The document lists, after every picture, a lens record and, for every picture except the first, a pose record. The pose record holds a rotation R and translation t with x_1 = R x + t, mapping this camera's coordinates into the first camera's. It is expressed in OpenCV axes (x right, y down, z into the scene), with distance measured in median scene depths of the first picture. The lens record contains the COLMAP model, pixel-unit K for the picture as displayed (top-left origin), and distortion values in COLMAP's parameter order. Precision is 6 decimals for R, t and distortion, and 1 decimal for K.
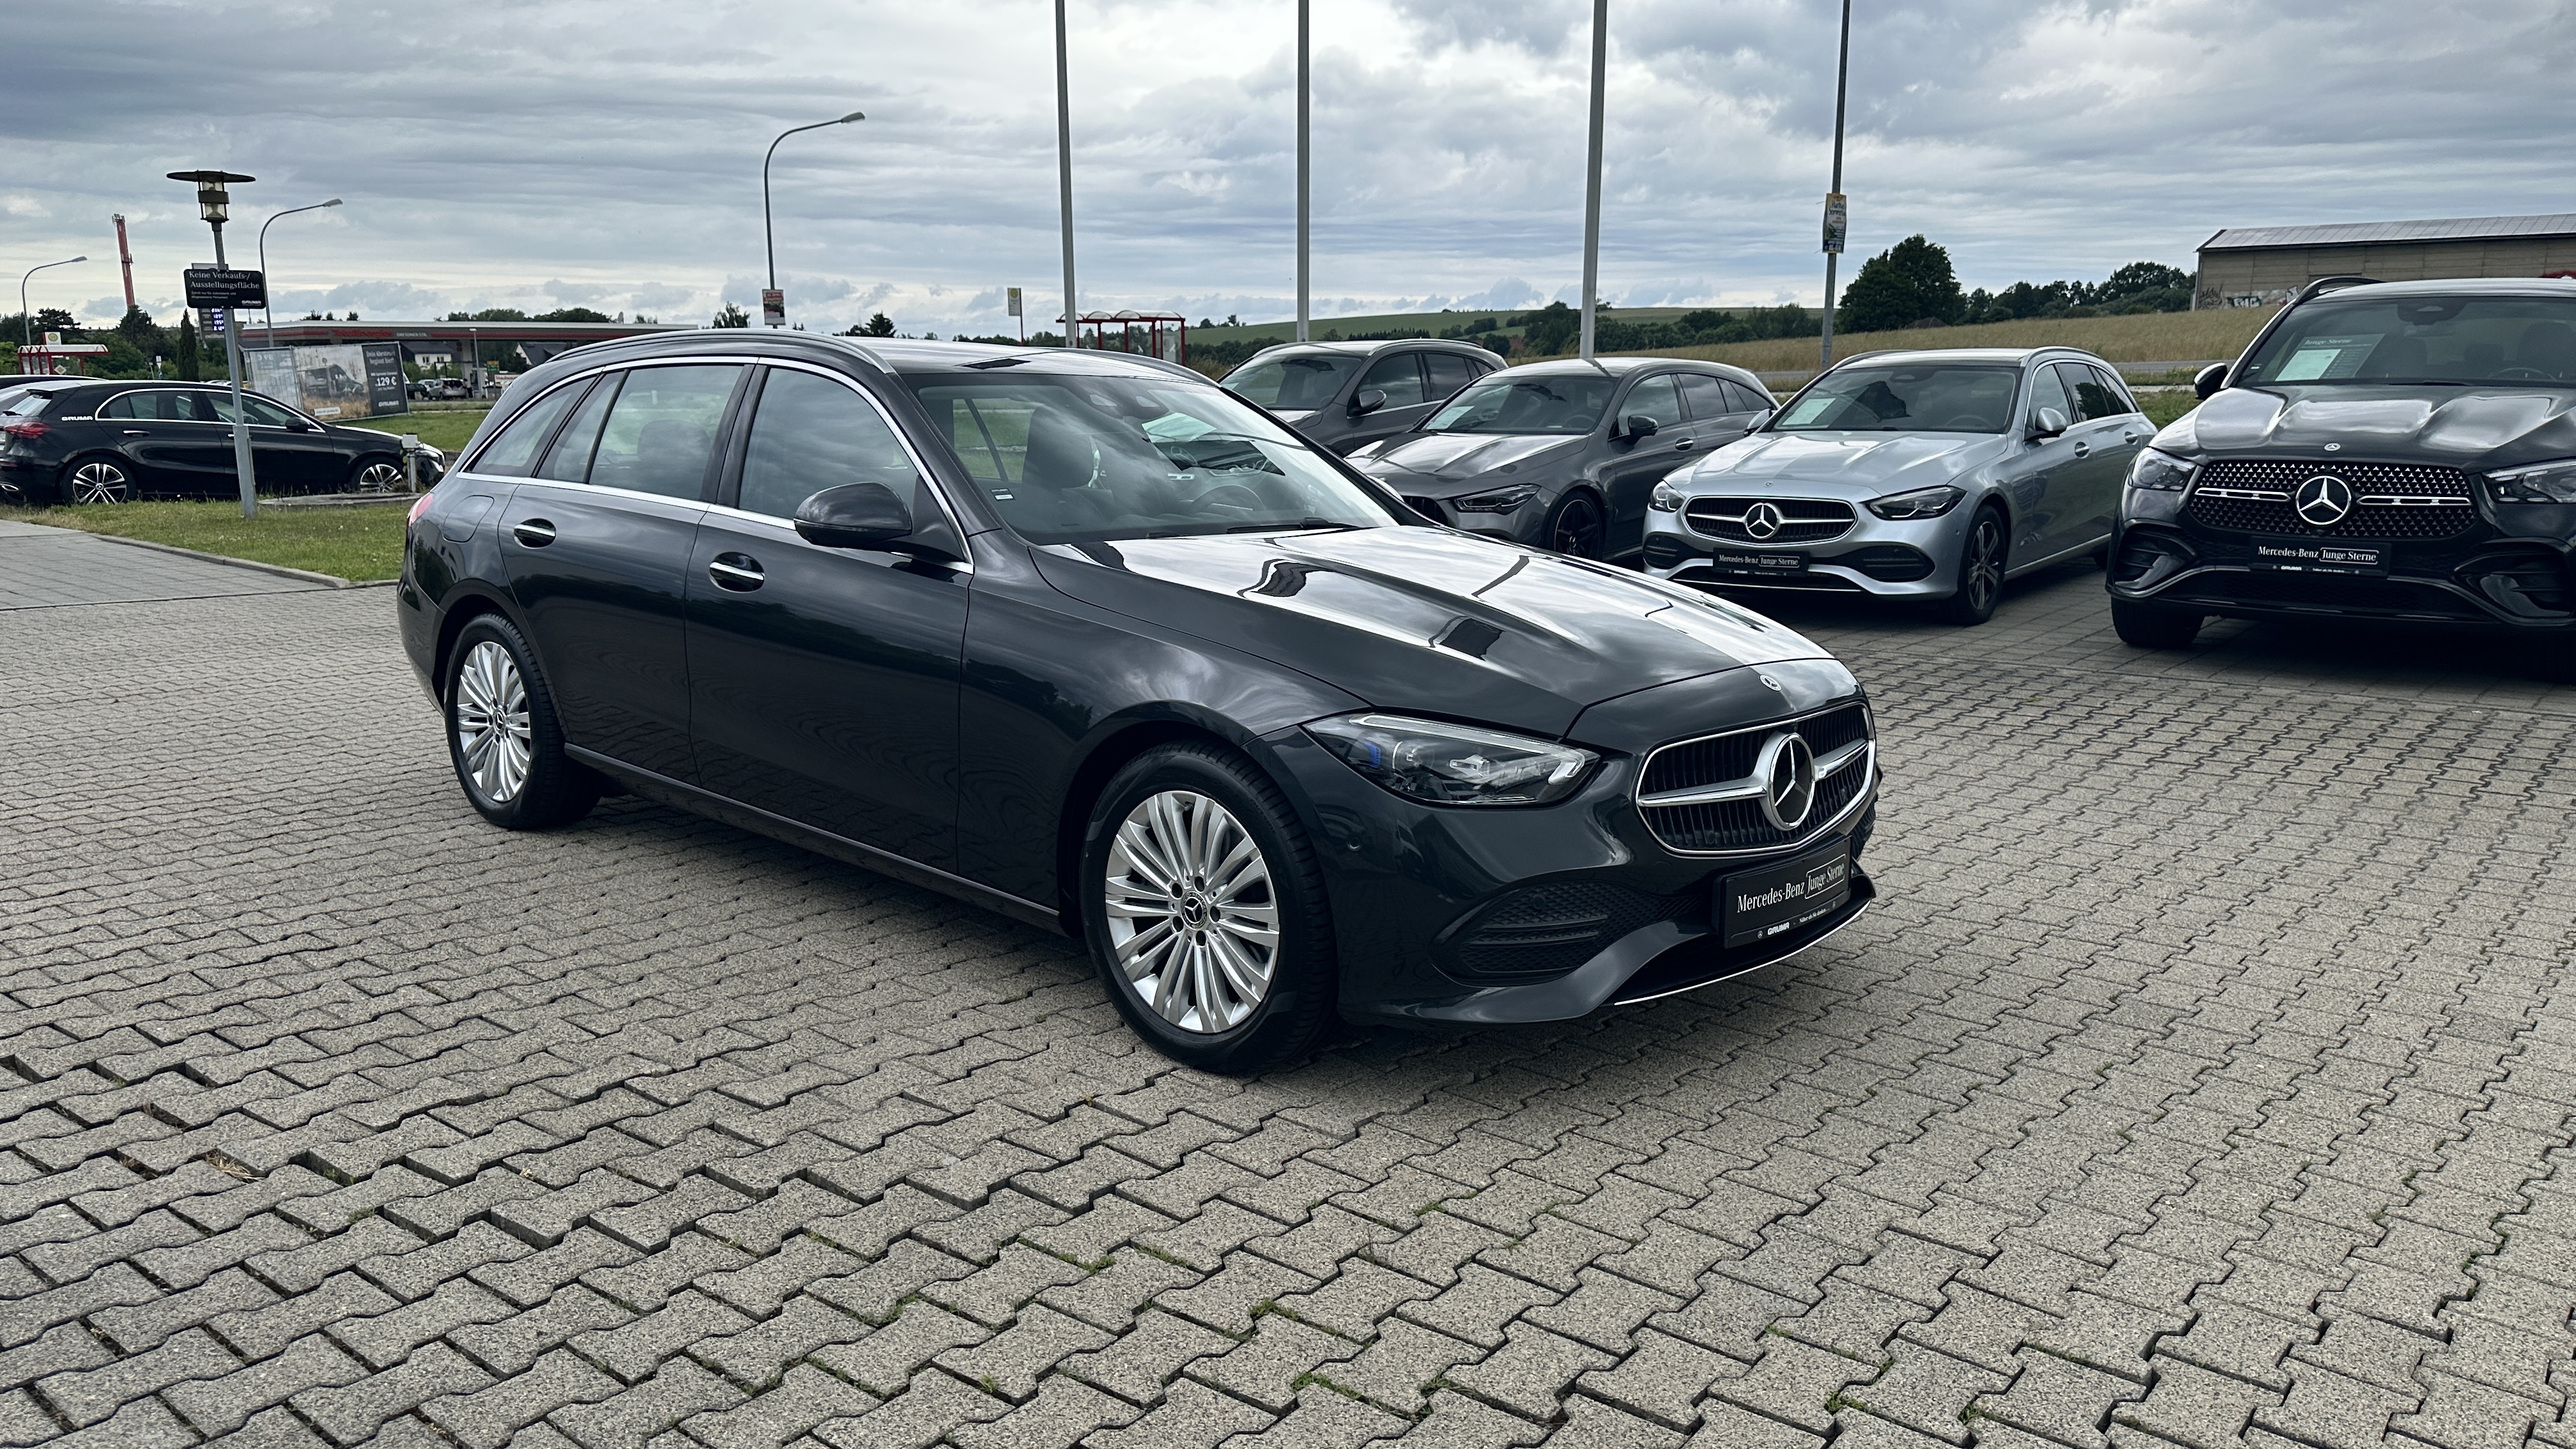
lens RADIAL K [[1768.5, 0, 1278.2], [0, 1768.5, 769.8], [0, 0, 1]] dist [0.094077, -0.125955]
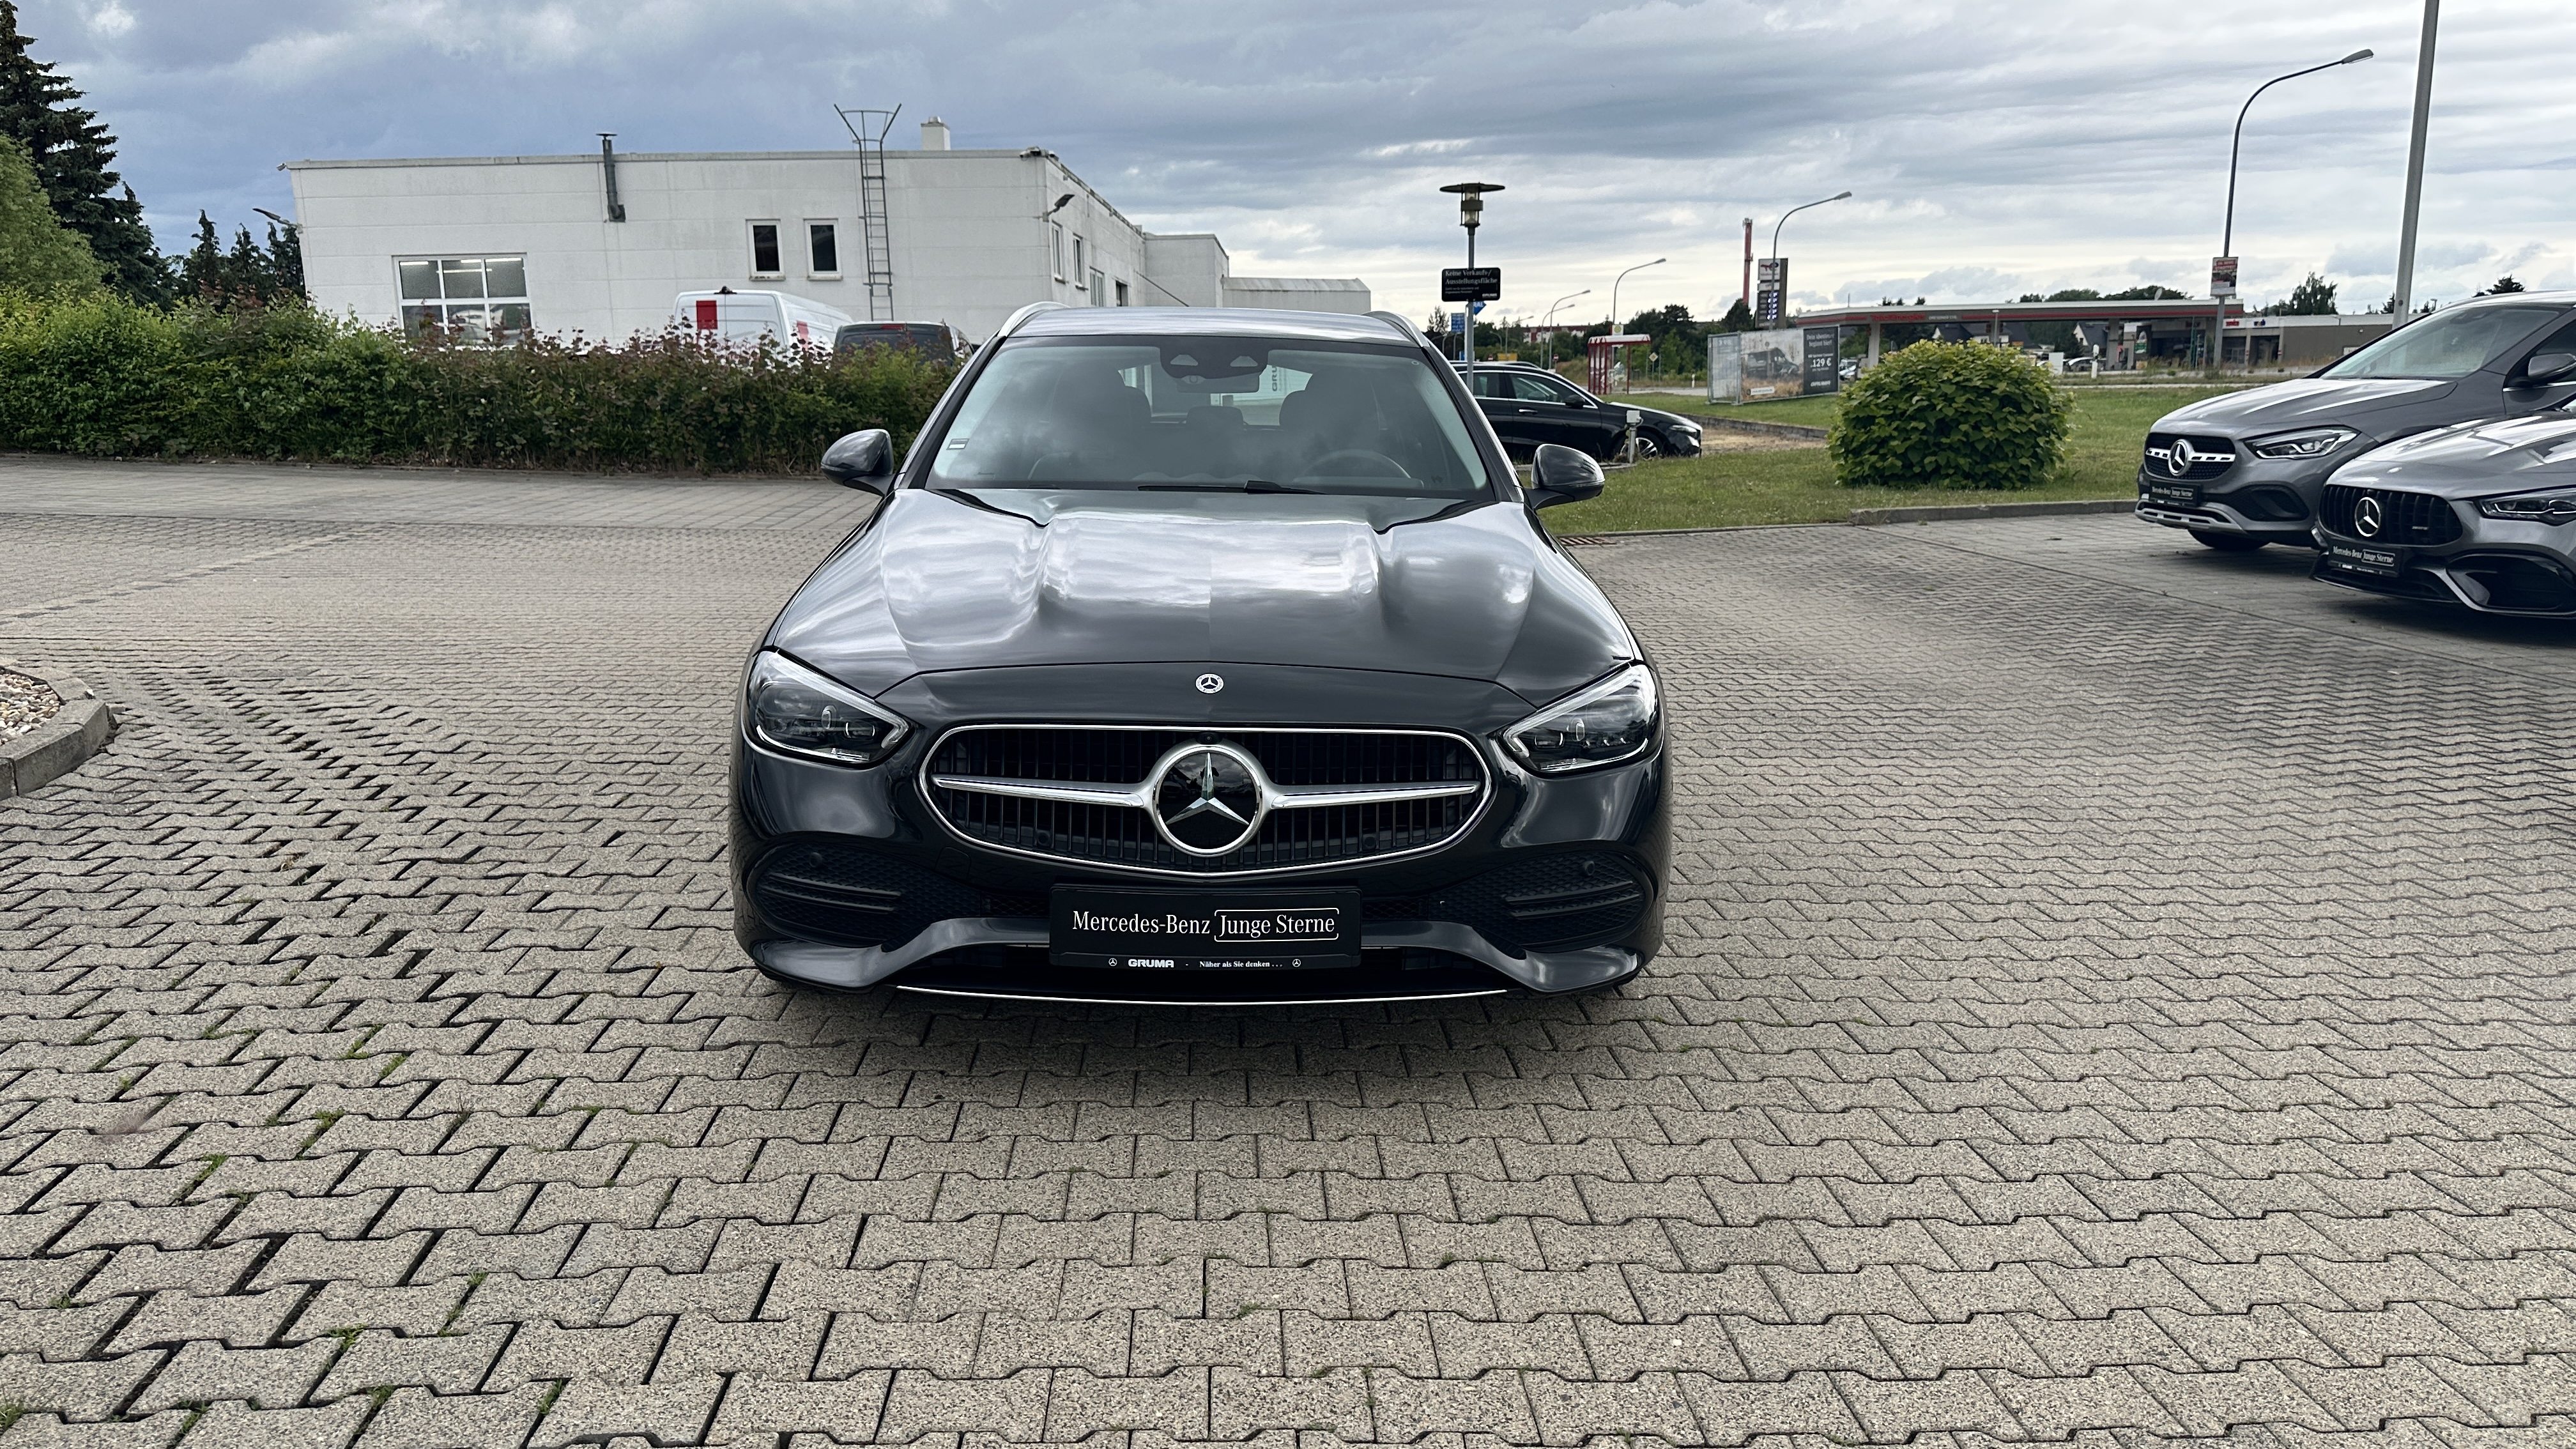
lens RADIAL K [[1791.9, 0, 1288.0], [0, 1791.9, 724.5], [0, 0, 1]] dist [0.061247, -0.082358]
pose [[0.706697, 0.136224, -0.694278, 0.057661], [-0.146766, 0.988170, 0.044496, -0.004639], [0.692126, 0.070451, 0.718330, 0.026162]]
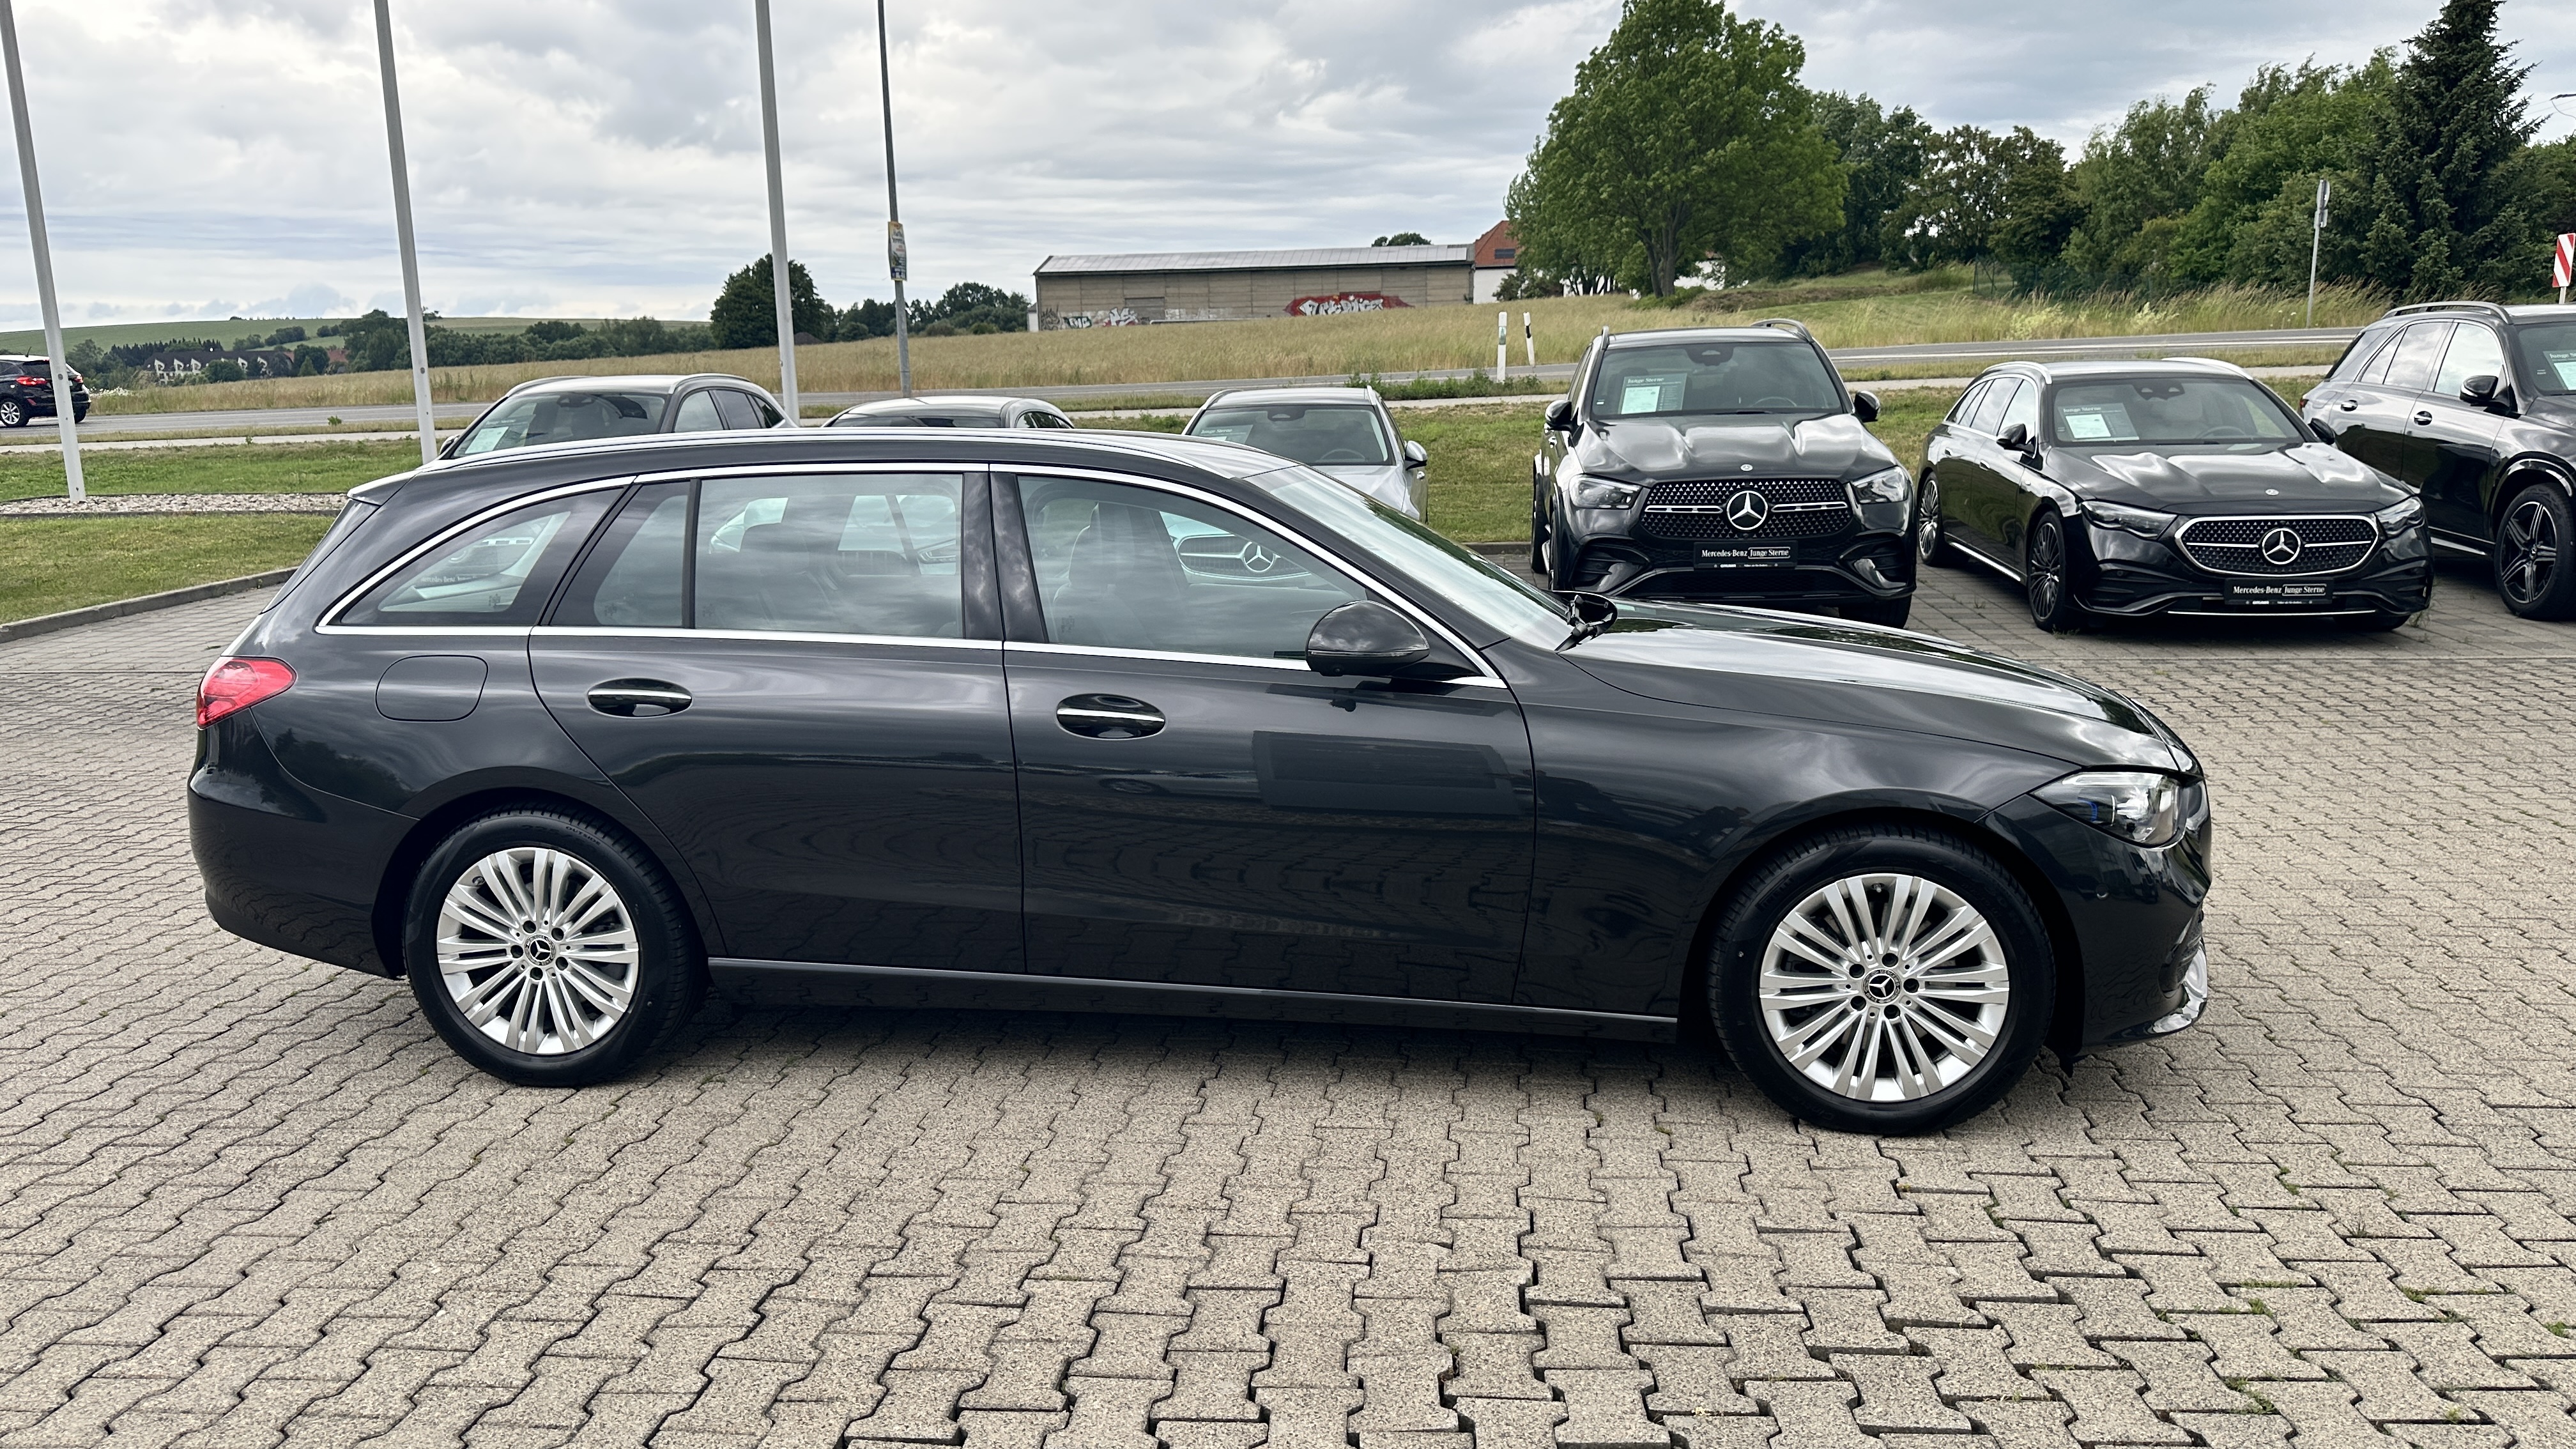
lens RADIAL K [[1788.1, 0, 1194.7], [0, 1788.1, 793.9], [0, 0, 1]] dist [0.061265, -0.077291]
pose [[0.830534, -0.143661, 0.538122, -0.058625], [0.140168, 0.988979, 0.047689, -0.008790], [-0.539042, 0.035820, 0.841517, 0.019796]]
